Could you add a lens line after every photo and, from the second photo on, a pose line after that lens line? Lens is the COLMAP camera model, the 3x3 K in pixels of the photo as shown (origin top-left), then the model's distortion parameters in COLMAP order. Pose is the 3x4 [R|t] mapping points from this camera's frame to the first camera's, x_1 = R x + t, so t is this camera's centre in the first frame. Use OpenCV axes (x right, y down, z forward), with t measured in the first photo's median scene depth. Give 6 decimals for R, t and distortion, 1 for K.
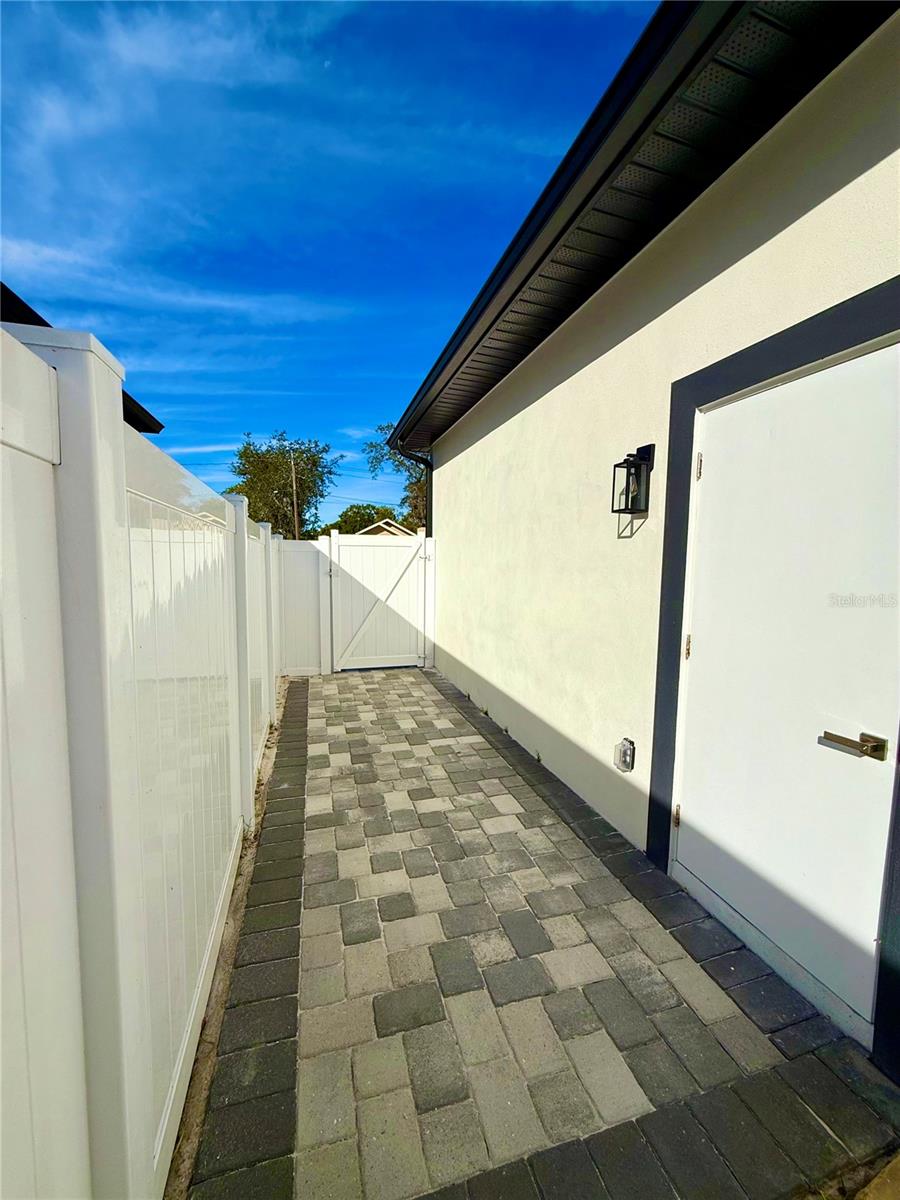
lens RADIAL K [[475.4, 0, 452.1], [0, 475.4, 602.2], [0, 0, 1]] dist [-0.000960, 0.000791]
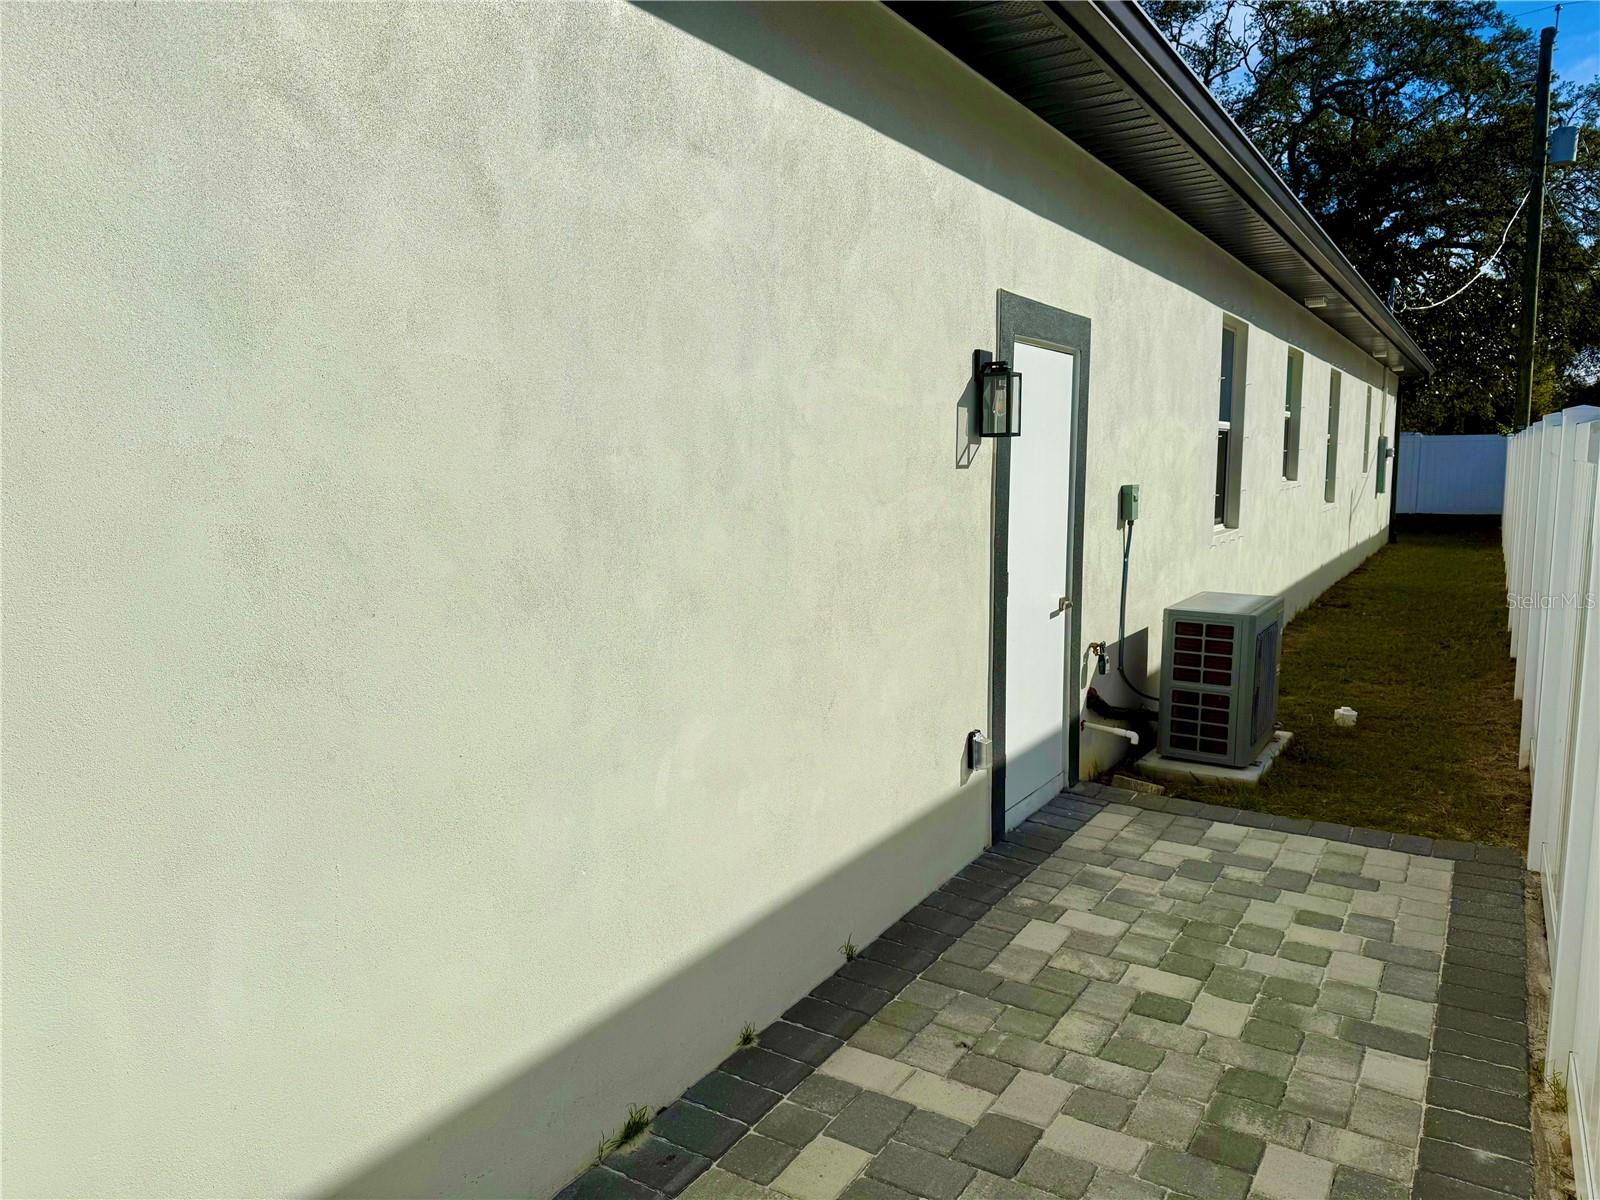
lens RADIAL K [[1103.2, 0, 795.2], [0, 1103.2, 593.5], [0, 0, 1]] dist [0.009337, 0.004206]
pose [[-0.658505, -0.112534, 0.744115, -0.682694], [0.058251, 0.978169, 0.199479, -0.280278], [-0.750318, 0.174703, -0.637574, 2.159958]]
